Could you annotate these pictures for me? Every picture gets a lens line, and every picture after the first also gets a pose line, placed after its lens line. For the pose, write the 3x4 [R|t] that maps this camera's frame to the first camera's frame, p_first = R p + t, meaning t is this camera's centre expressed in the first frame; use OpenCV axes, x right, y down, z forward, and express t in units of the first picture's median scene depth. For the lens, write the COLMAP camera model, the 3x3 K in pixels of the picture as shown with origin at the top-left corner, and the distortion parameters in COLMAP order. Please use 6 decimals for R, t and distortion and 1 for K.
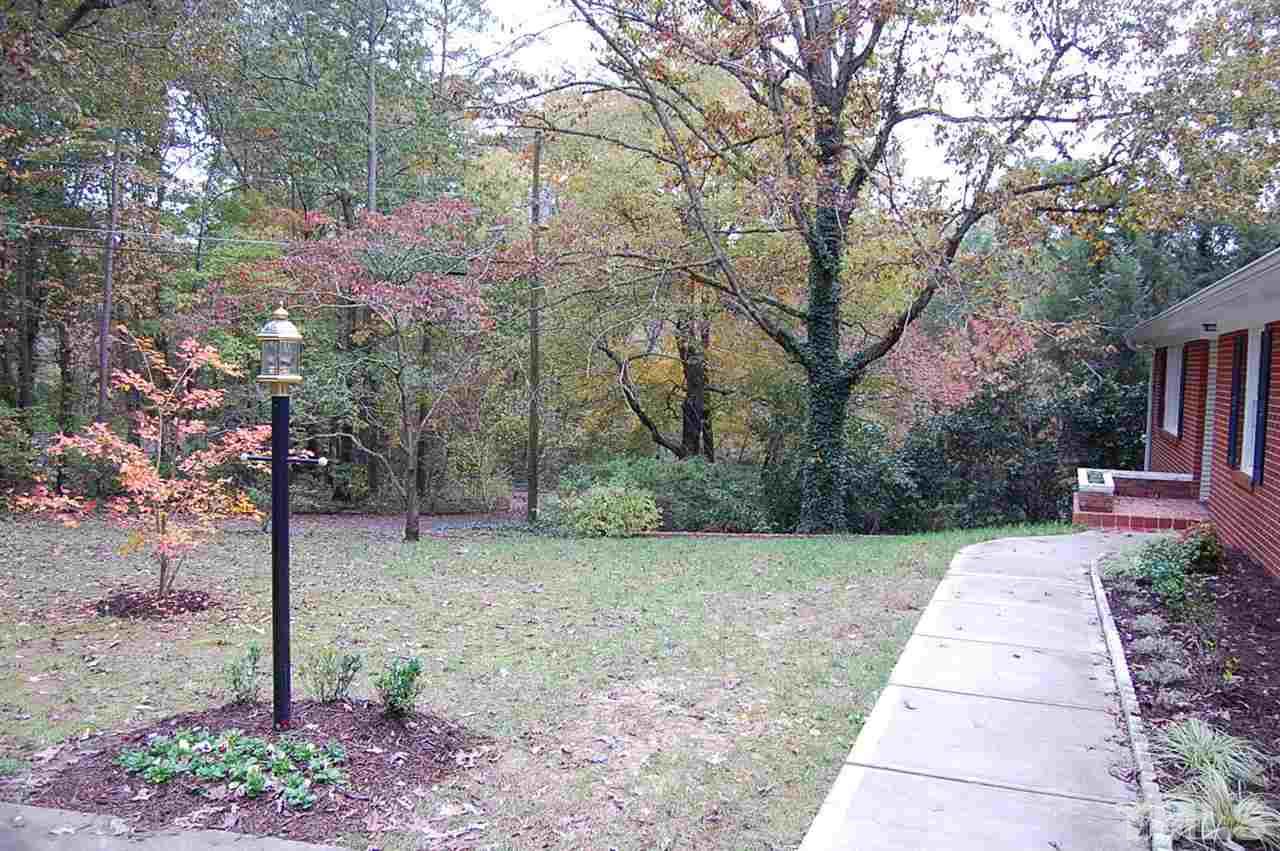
lens RADIAL K [[993.2, 0, 647.3], [0, 993.2, 437.4], [0, 0, 1]] dist [-0.095170, 0.039115]
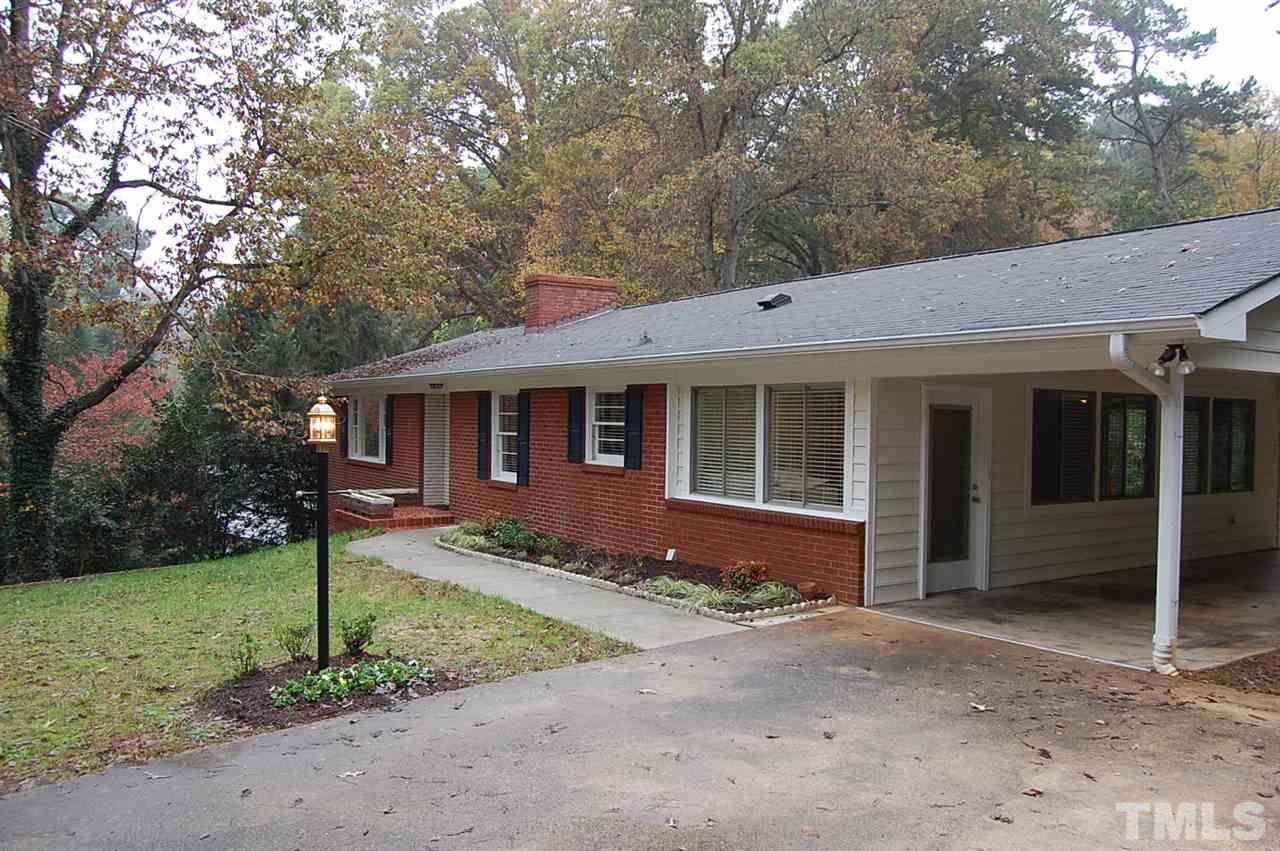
lens RADIAL K [[993.2, 0, 647.3], [0, 993.2, 437.4], [0, 0, 1]] dist [-0.095170, 0.039115]
pose [[0.557349, -0.031571, 0.829678, -0.308800], [0.061321, 0.998113, -0.003213, -0.007626], [-0.828010, 0.052668, 0.558234, -0.063381]]
